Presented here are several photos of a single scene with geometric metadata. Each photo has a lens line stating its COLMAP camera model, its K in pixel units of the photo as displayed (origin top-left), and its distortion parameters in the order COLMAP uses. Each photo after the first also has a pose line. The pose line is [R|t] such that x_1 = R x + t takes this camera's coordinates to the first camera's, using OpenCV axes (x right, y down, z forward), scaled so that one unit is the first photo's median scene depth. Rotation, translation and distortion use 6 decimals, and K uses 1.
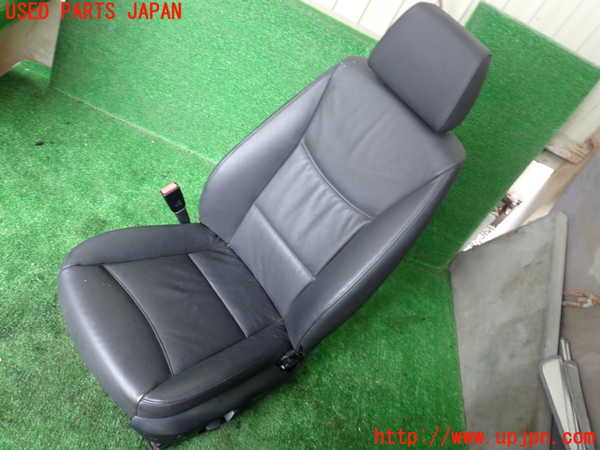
lens RADIAL K [[527.1, 0, 300.3], [0, 527.1, 223.1], [0, 0, 1]] dist [0.012081, -0.007660]
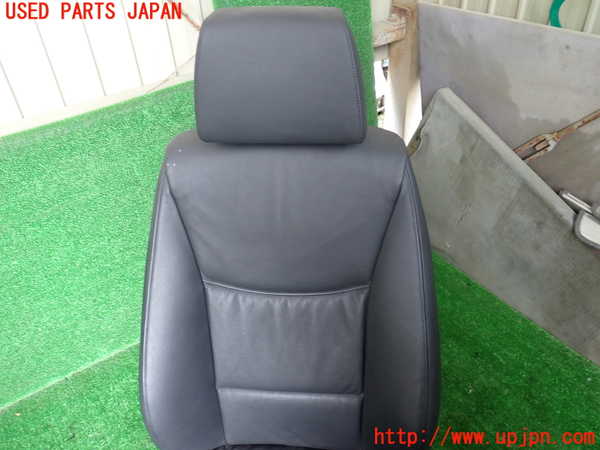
lens RADIAL K [[527.1, 0, 299.6], [0, 527.1, 227.9], [0, 0, 1]] dist [0.012081, -0.007660]
pose [[0.642065, -0.735630, 0.215873, -0.012694], [0.726025, 0.673884, 0.136997, -0.169143], [-0.246252, 0.068768, 0.966763, 0.253514]]
